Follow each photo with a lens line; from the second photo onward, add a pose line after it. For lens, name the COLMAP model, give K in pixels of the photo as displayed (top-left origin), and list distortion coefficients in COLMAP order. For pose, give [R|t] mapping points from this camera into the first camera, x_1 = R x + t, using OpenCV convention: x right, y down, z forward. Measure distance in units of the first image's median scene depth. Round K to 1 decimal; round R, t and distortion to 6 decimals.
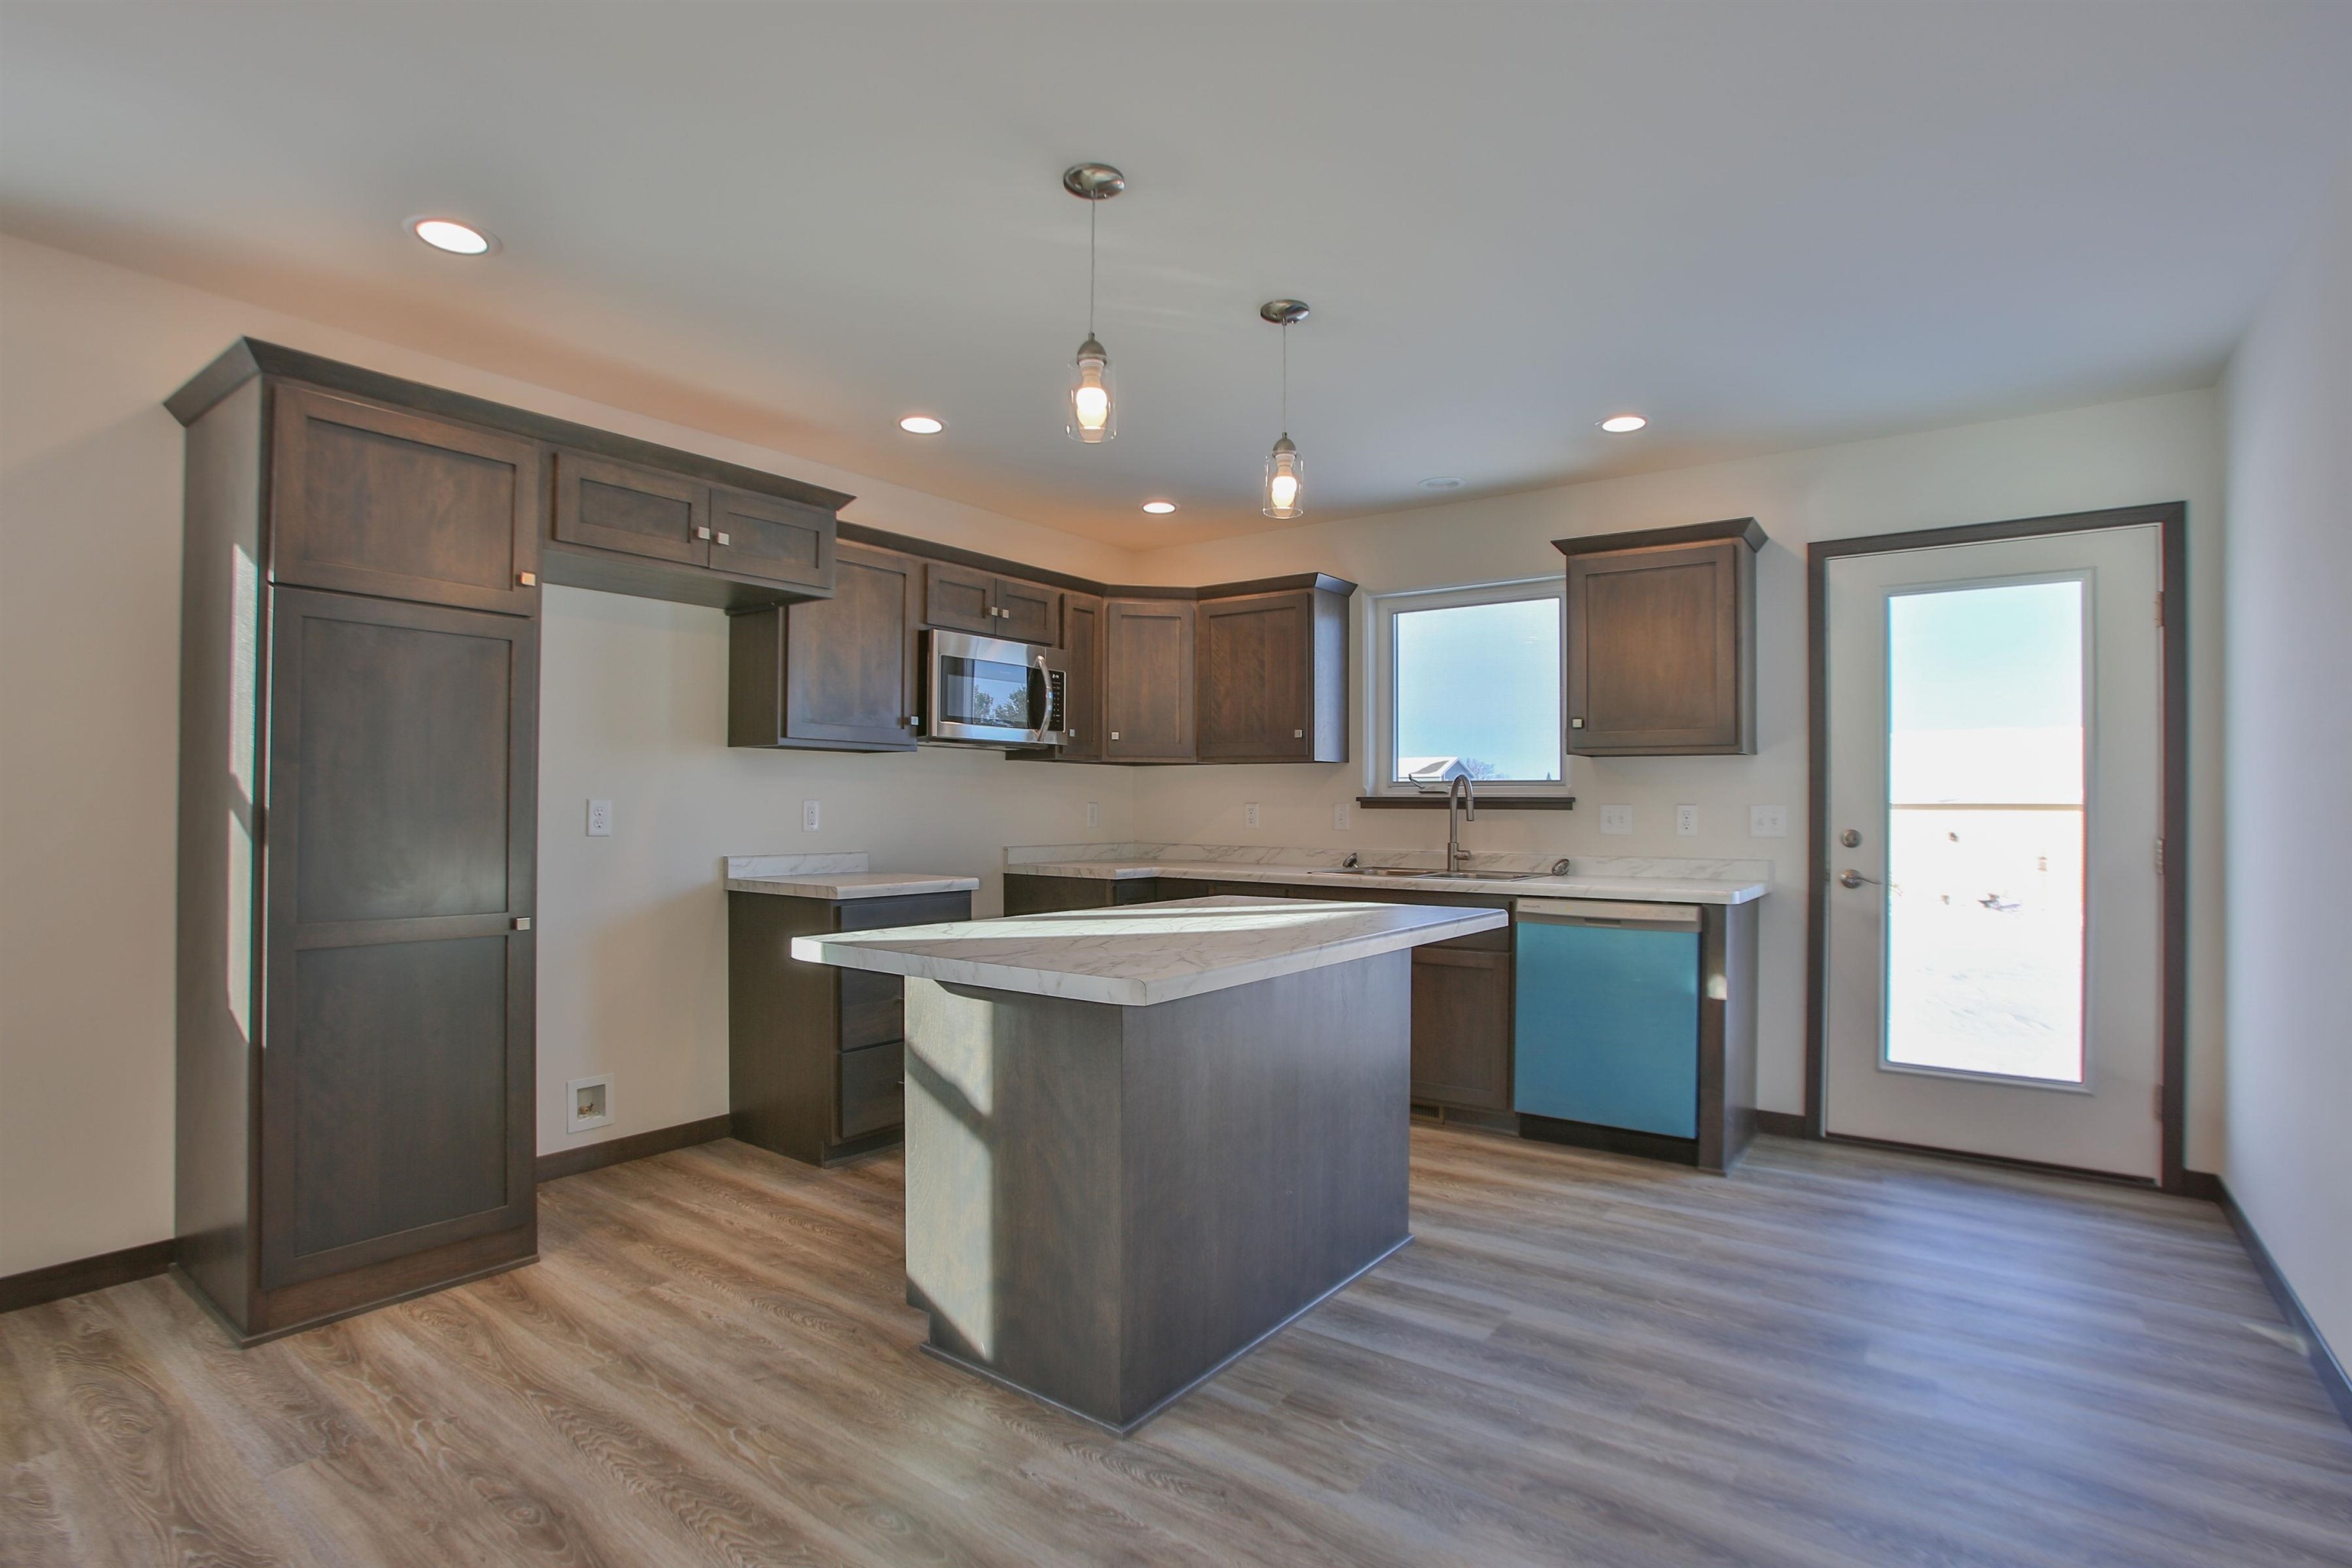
lens RADIAL K [[1142.3, 0, 1177.7], [0, 1142.3, 792.6], [0, 0, 1]] dist [-0.006750, -0.000567]
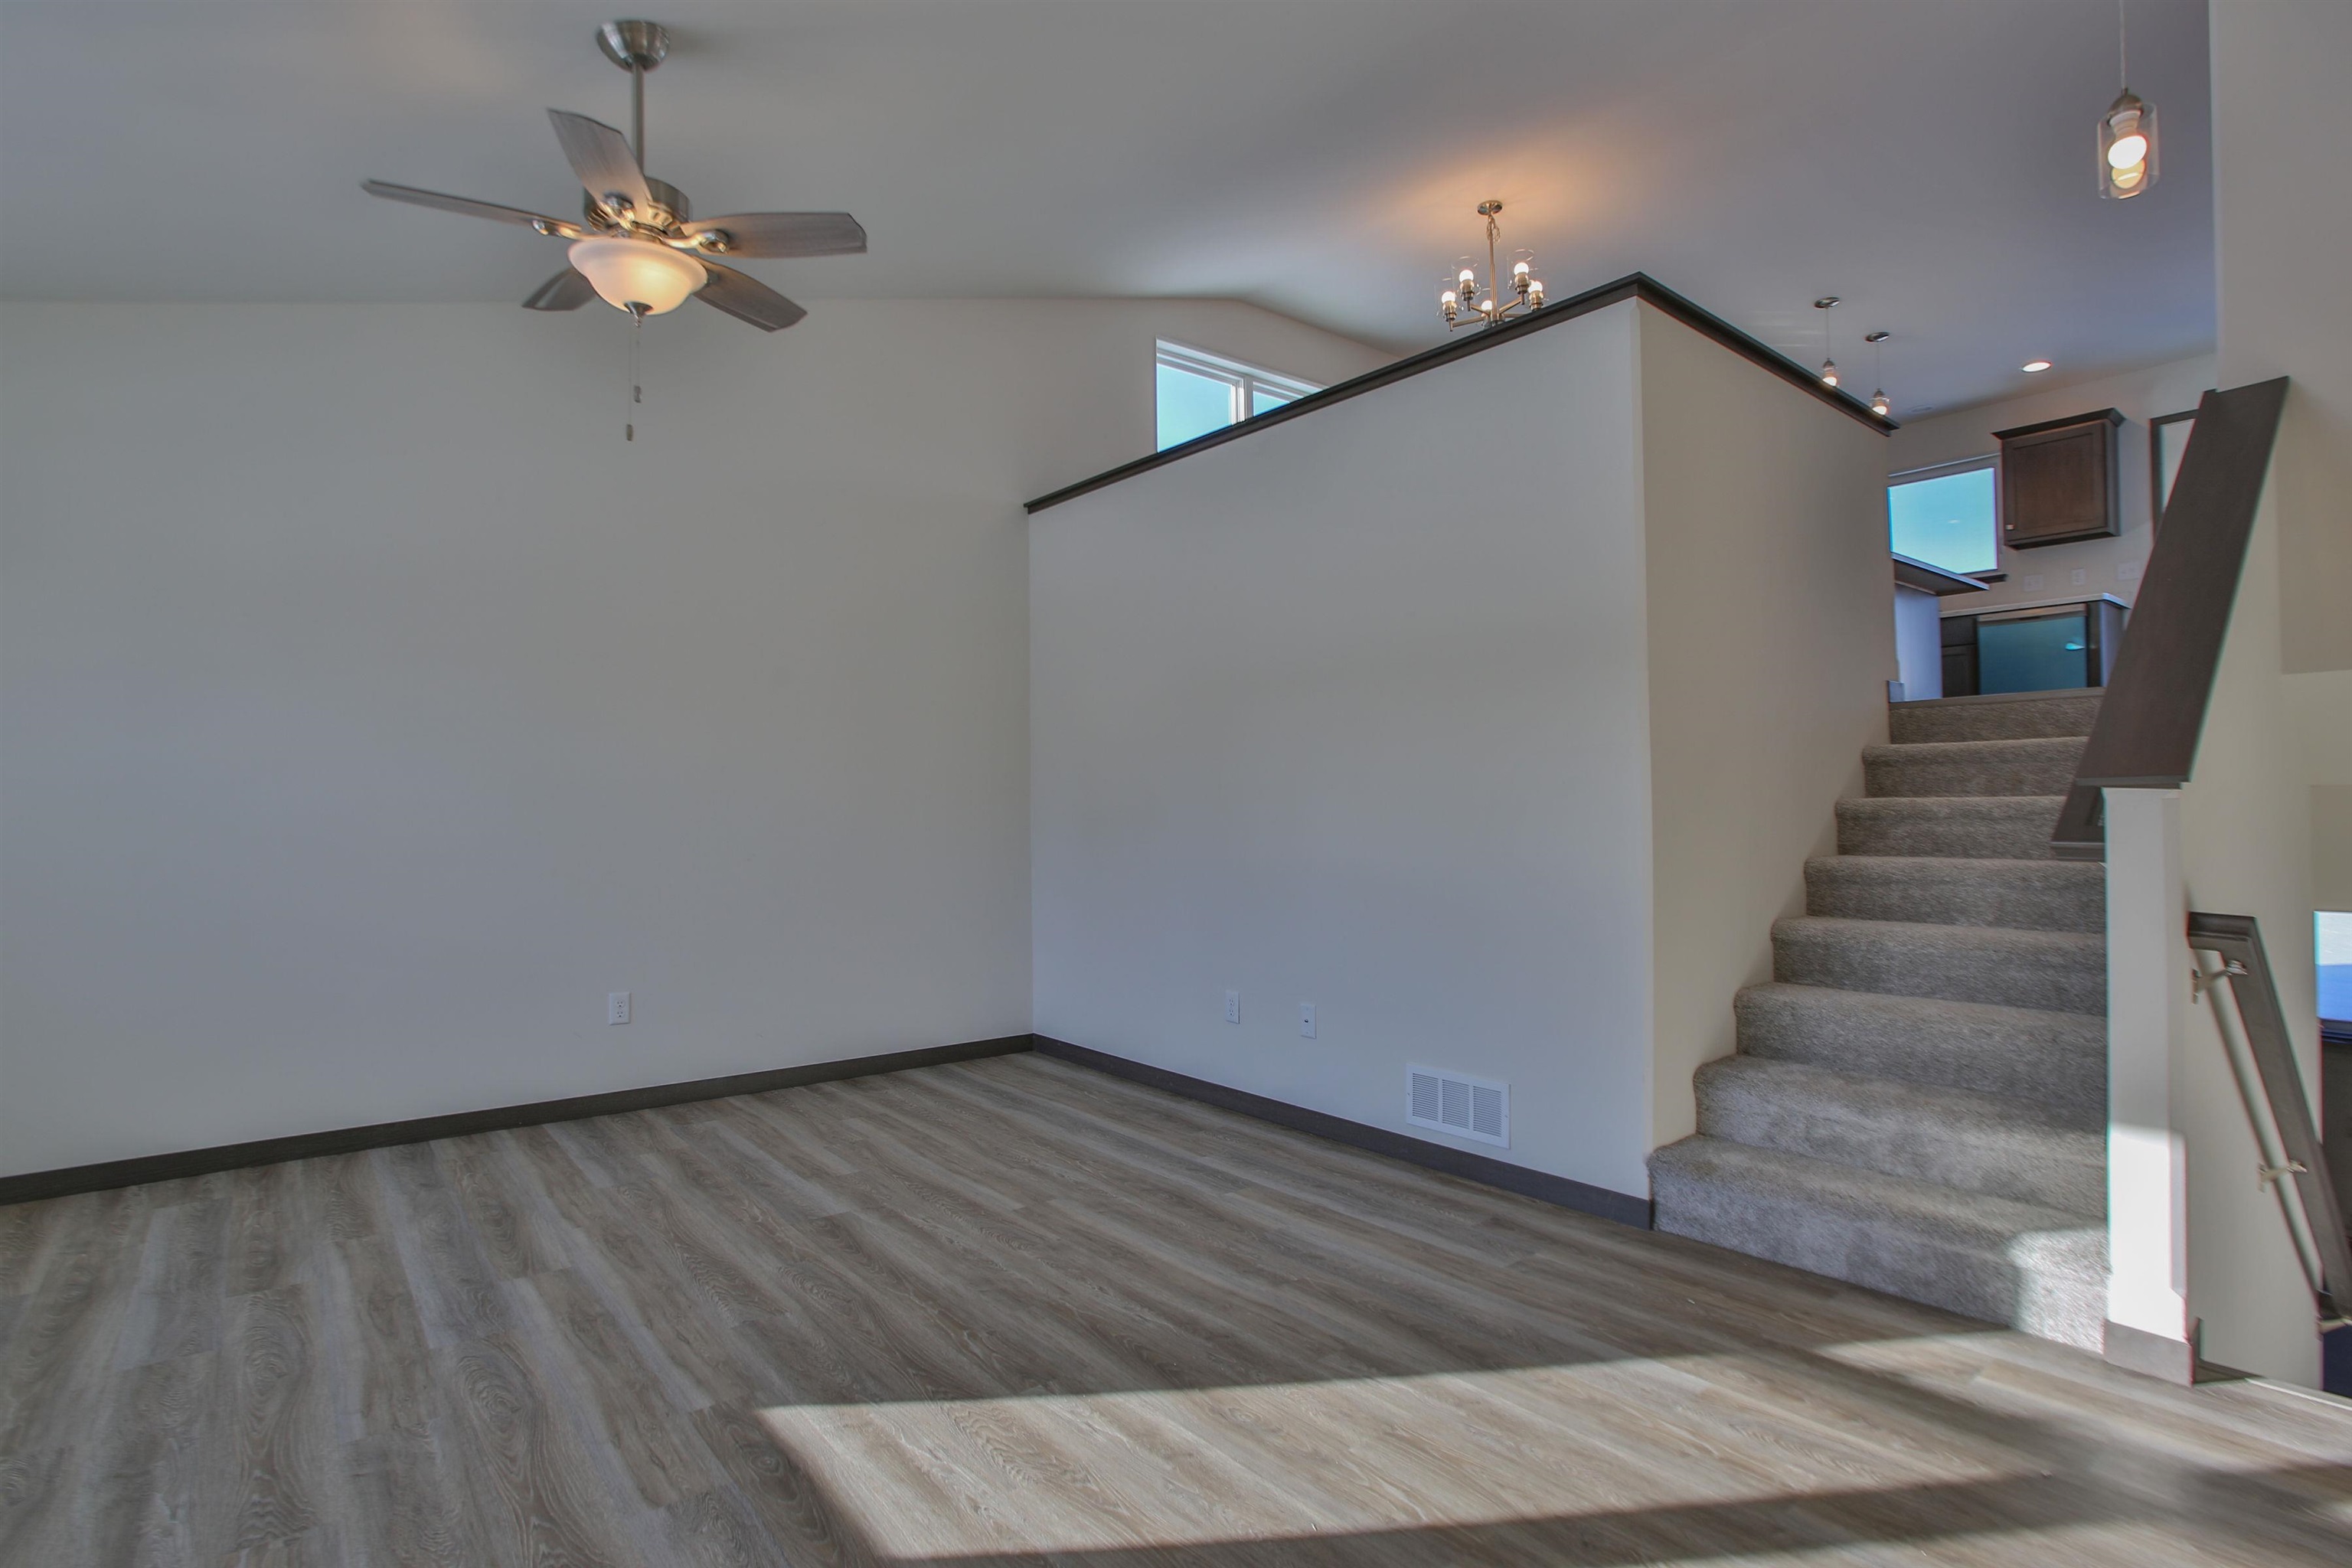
lens RADIAL K [[1159.3, 0, 1180.8], [0, 1159.3, 798.3], [0, 0, 1]] dist [0.000949, 0.000176]
pose [[0.970403, -0.018961, -0.240744, -0.528385], [0.019180, 0.999815, -0.001433, 0.363761], [0.240727, -0.003227, 0.970588, -1.198154]]
